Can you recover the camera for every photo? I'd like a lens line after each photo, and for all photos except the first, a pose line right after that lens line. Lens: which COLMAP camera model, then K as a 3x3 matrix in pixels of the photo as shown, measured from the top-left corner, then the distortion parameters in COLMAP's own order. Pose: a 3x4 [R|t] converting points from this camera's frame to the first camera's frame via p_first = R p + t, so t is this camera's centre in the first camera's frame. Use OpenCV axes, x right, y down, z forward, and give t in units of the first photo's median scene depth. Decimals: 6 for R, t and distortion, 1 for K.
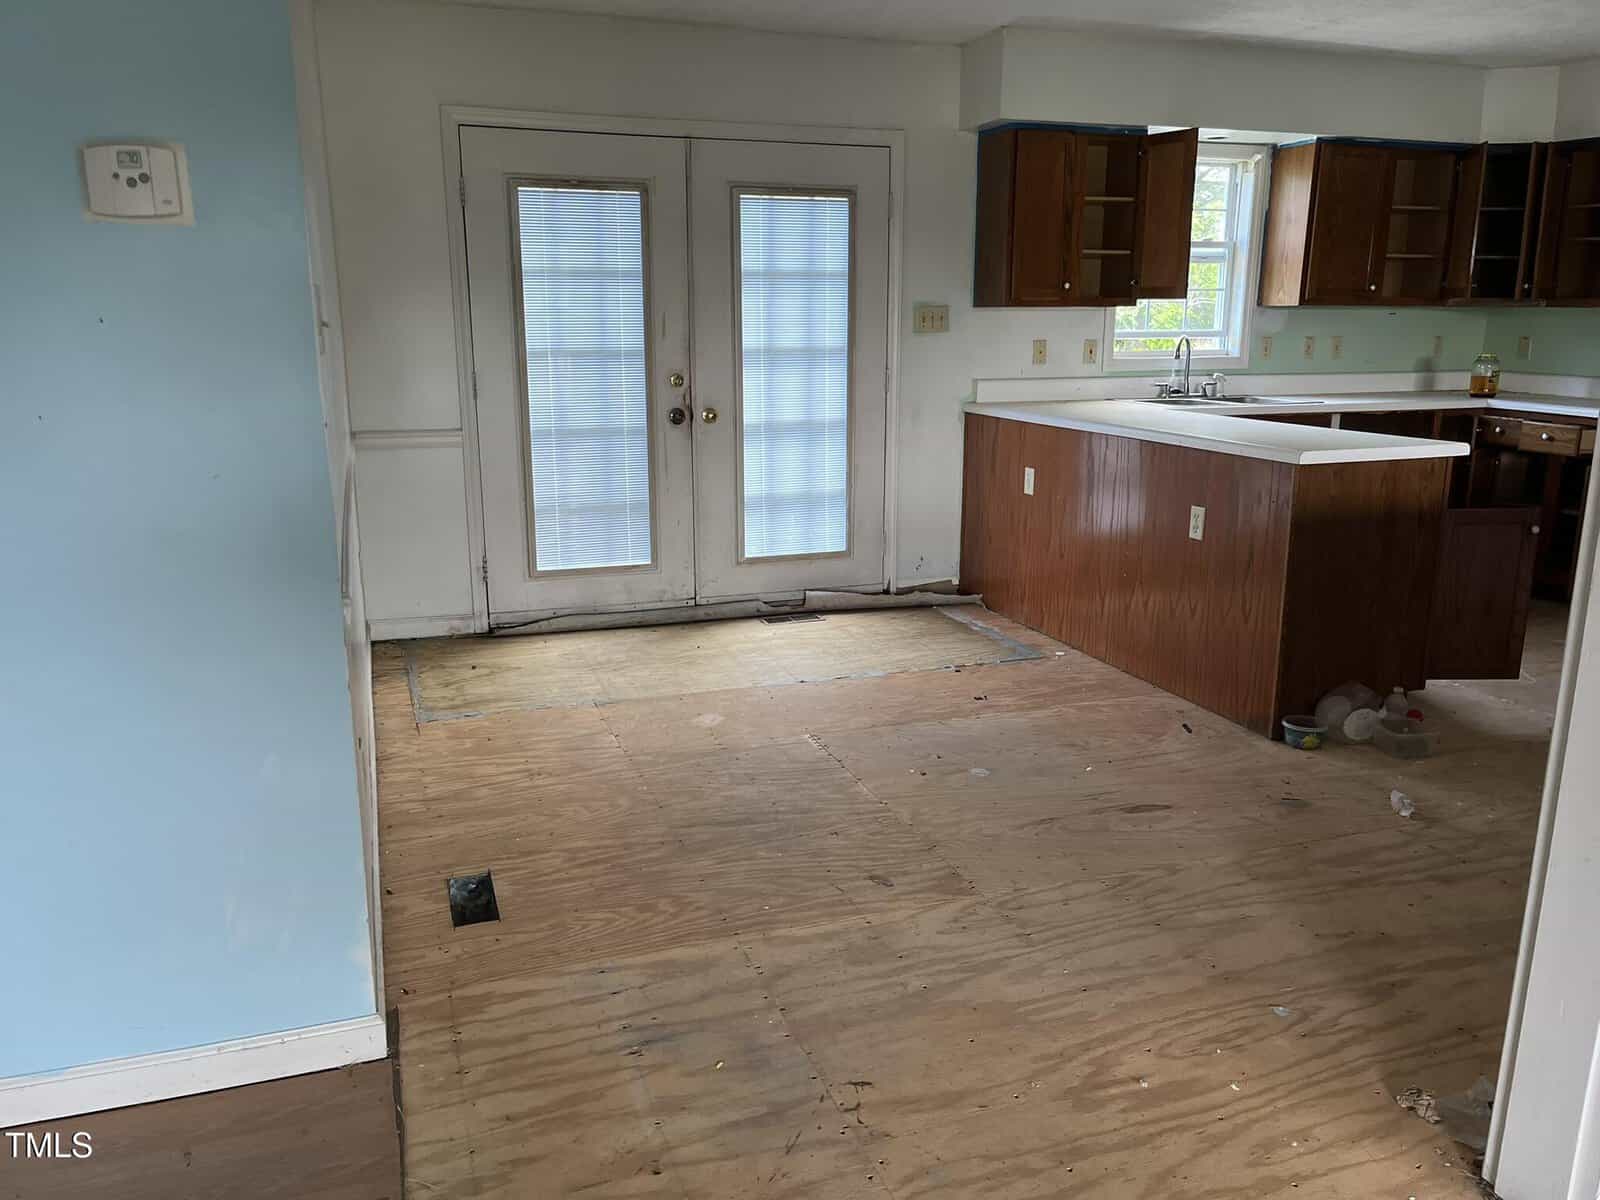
lens RADIAL K [[1209.7, 0, 794.5], [0, 1209.7, 606.2], [0, 0, 1]] dist [0.051477, -0.073252]
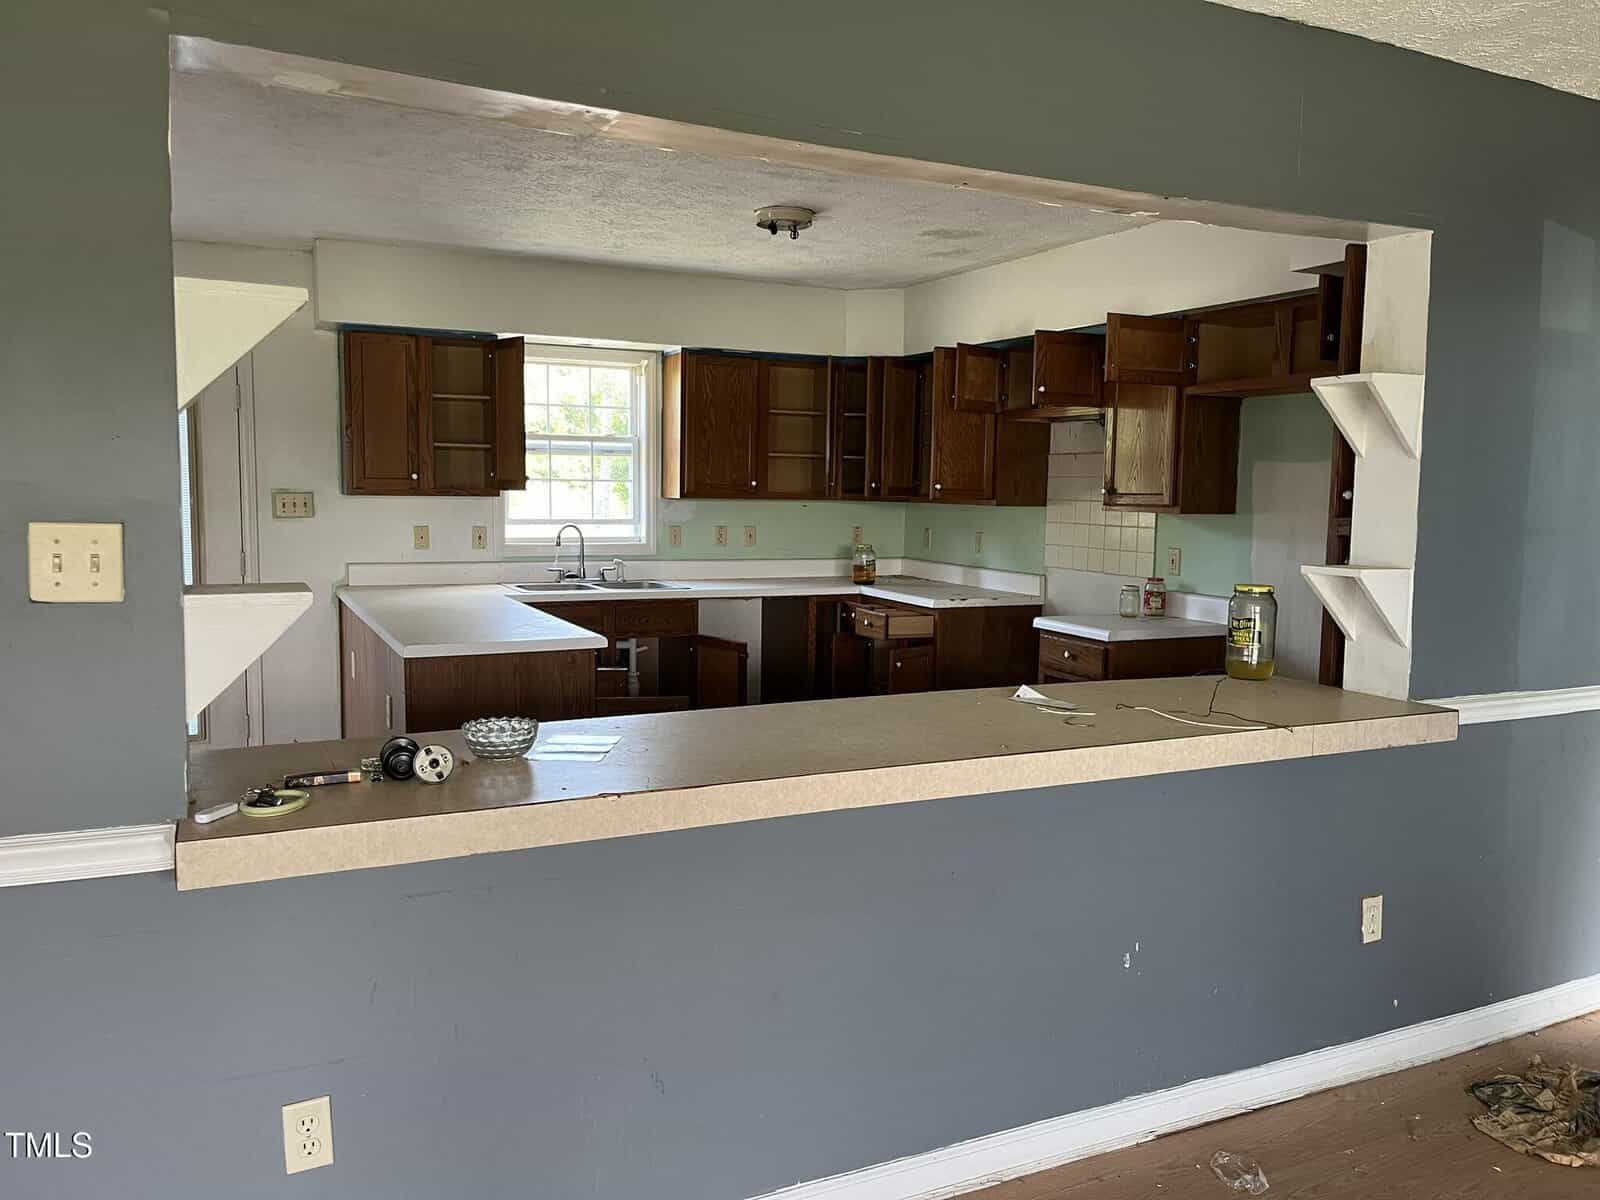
lens RADIAL K [[1209.7, 0, 794.5], [0, 1209.7, 606.2], [0, 0, 1]] dist [0.051477, -0.073252]
pose [[0.993082, 0.003877, 0.117361, 0.401206], [0.011699, 0.991216, -0.131735, -0.013163], [-0.116840, 0.132197, 0.984313, -0.040503]]
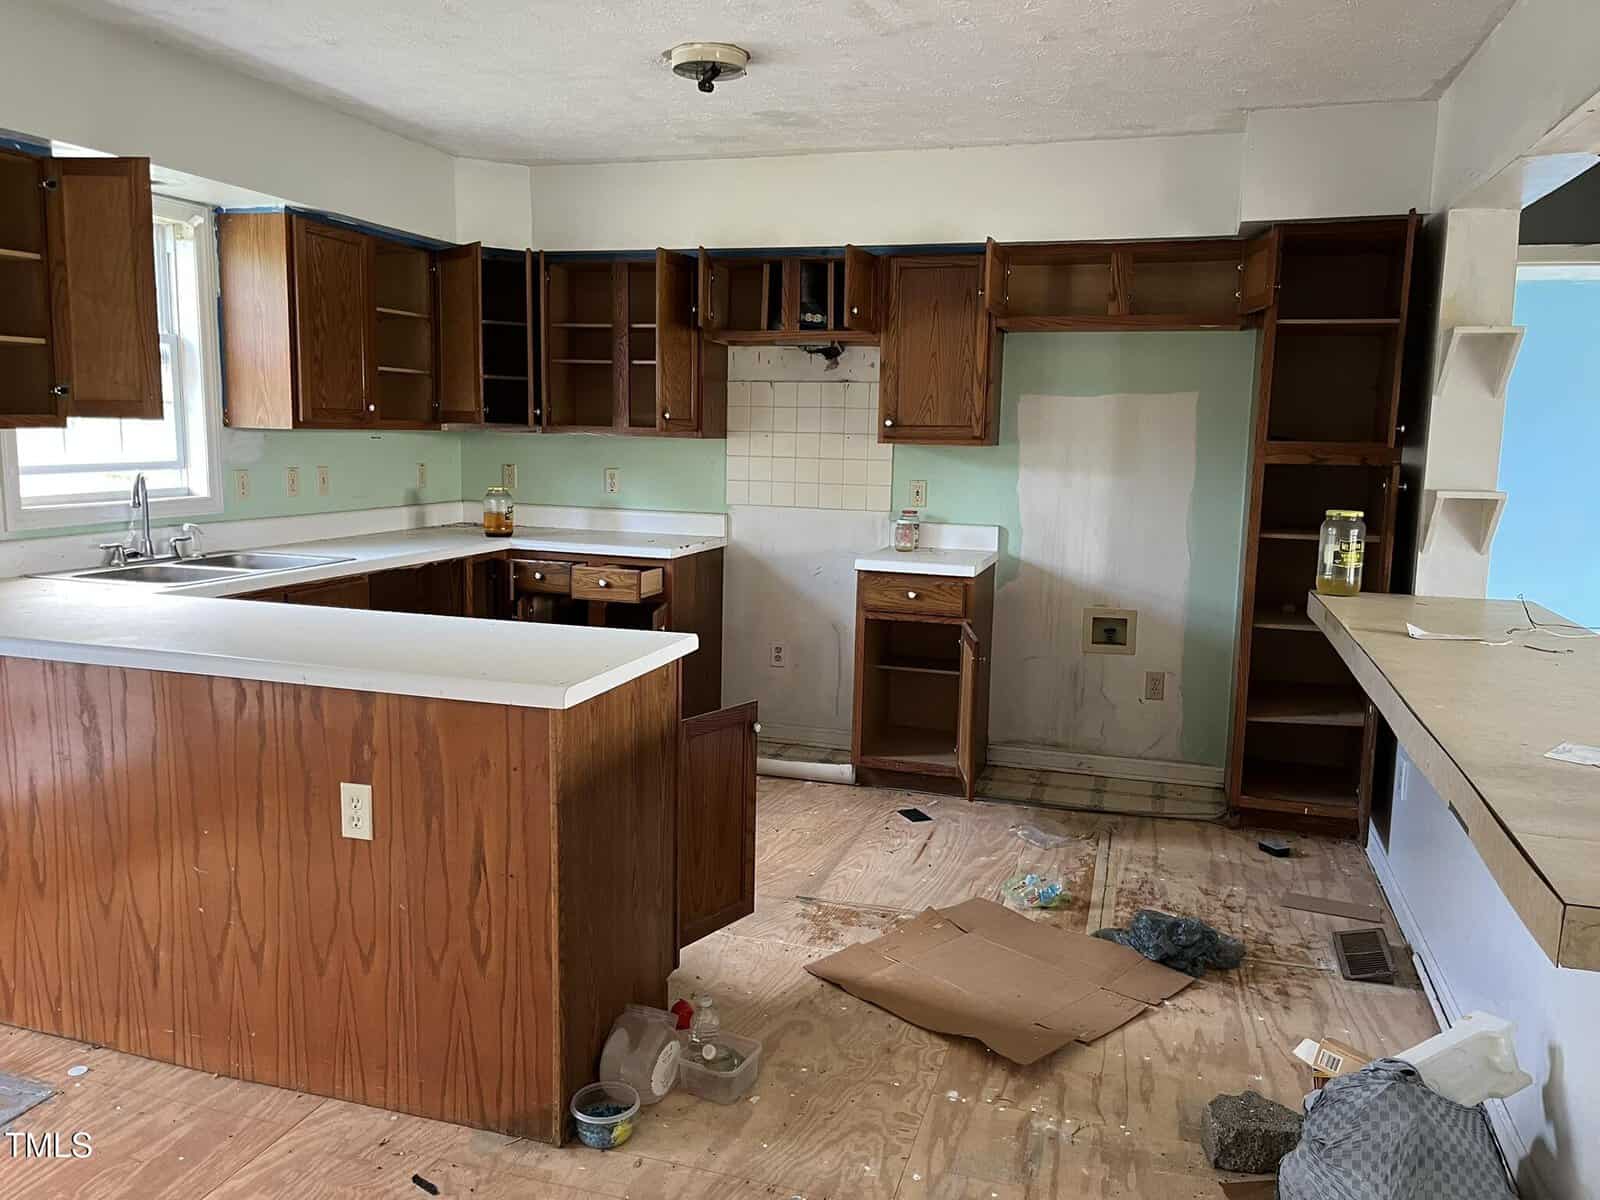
lens RADIAL K [[1209.7, 0, 794.5], [0, 1209.7, 606.2], [0, 0, 1]] dist [0.051477, -0.073252]
pose [[0.598185, -0.105184, 0.794425, 0.001832], [0.166428, 0.986040, 0.005238, -0.098169], [-0.783886, 0.129081, 0.607339, 0.342861]]
